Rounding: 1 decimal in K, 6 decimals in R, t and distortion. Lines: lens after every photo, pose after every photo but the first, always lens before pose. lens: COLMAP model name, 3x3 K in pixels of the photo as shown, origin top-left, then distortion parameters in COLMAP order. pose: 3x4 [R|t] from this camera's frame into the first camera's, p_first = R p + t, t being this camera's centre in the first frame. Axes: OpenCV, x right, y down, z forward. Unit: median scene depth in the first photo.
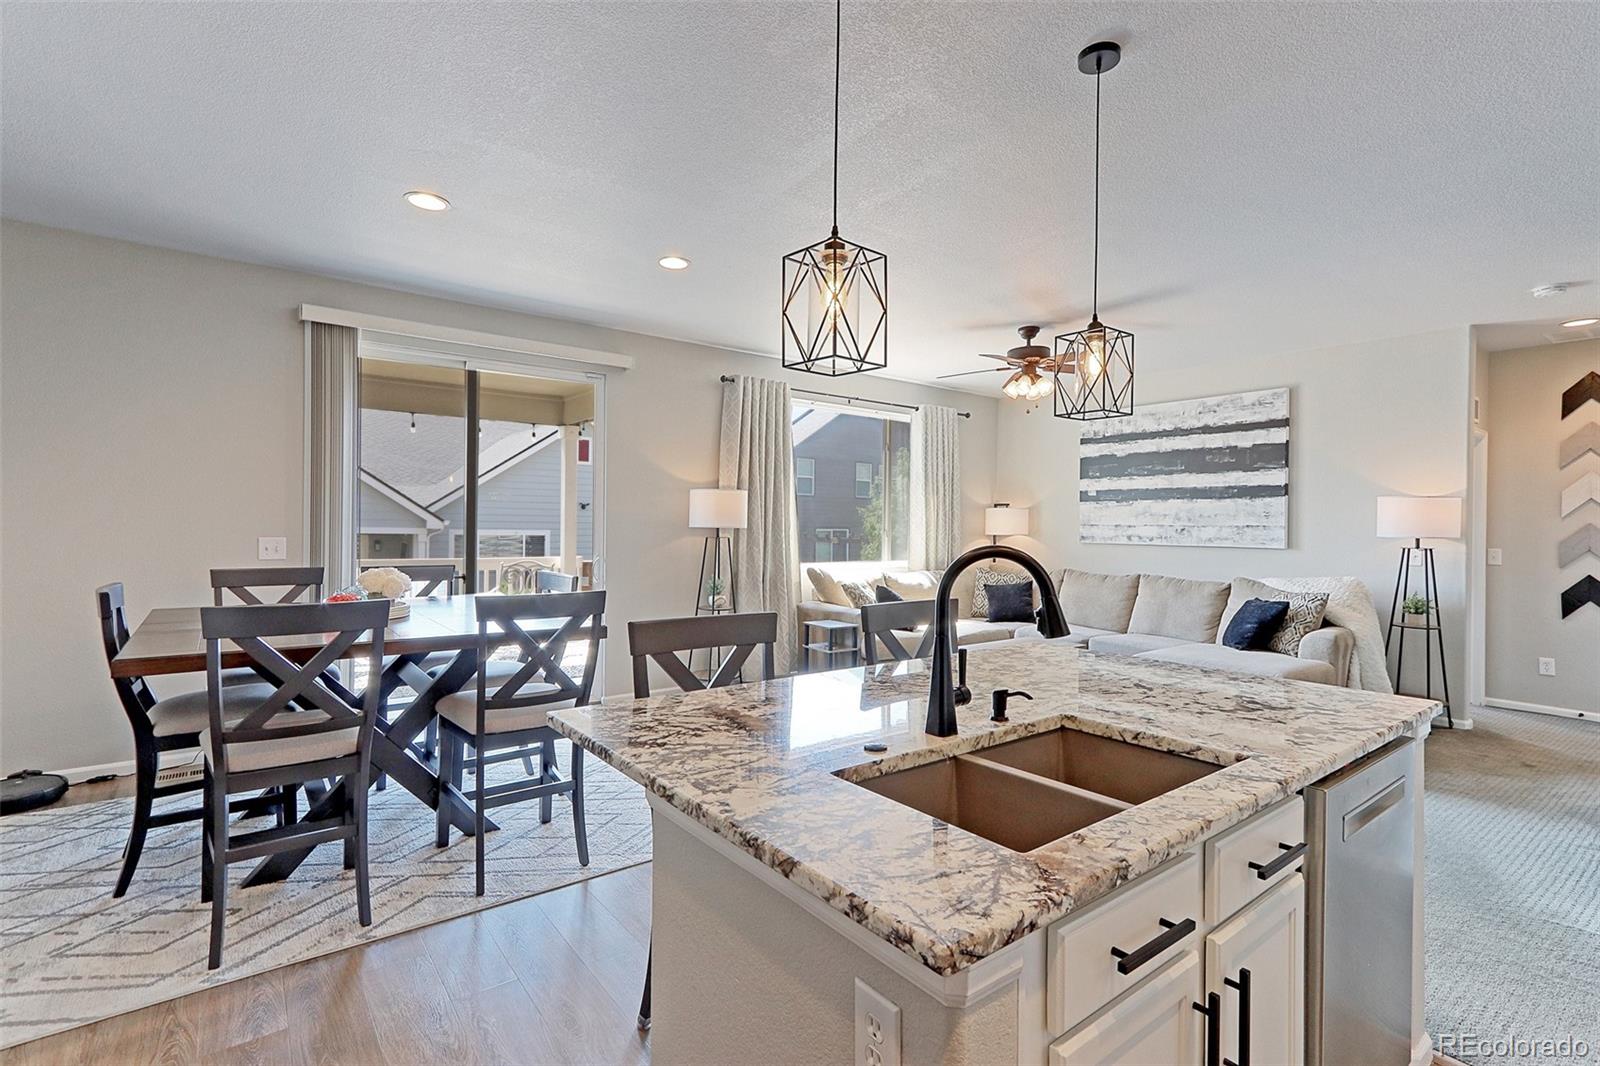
lens RADIAL K [[740.3, 0, 792.6], [0, 740.3, 529.5], [0, 0, 1]] dist [0.002325, 0.001114]
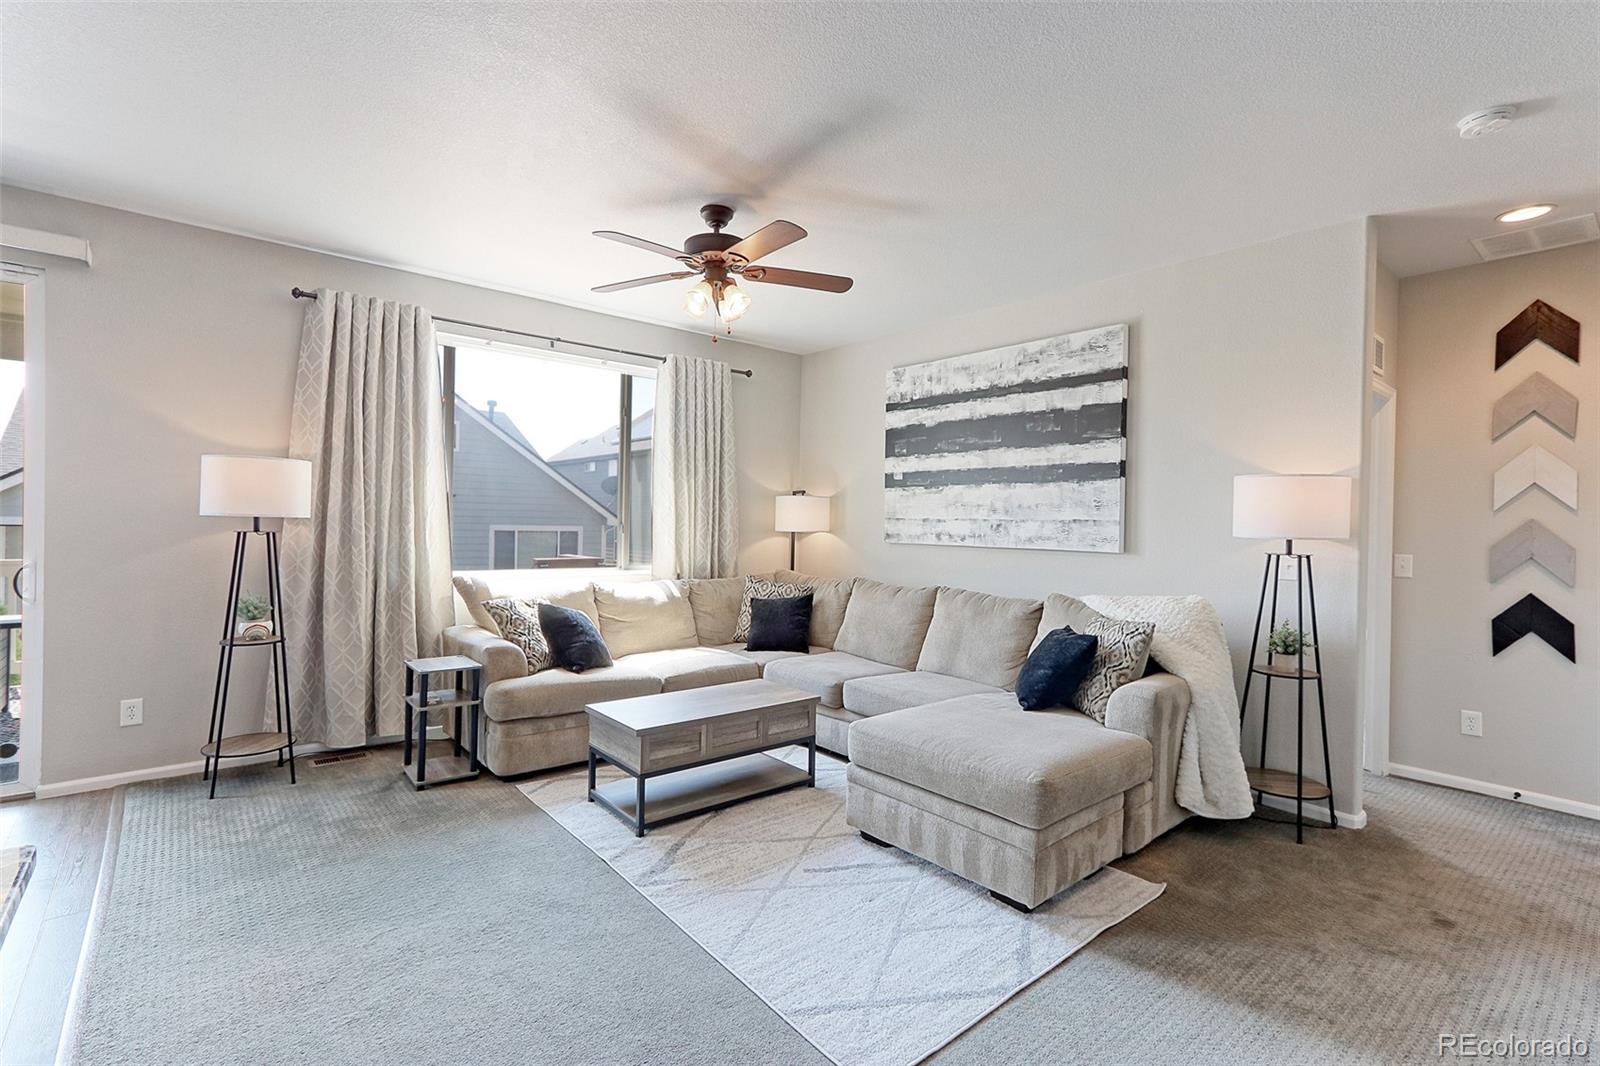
lens RADIAL K [[735.2, 0, 793.8], [0, 735.2, 529.4], [0, 0, 1]] dist [-0.003420, 0.003112]
pose [[0.998684, 0.006581, 0.050864, 0.322761], [-0.006783, 0.999970, 0.003798, 0.003139], [-0.050837, -0.004138, 0.998698, 0.323355]]
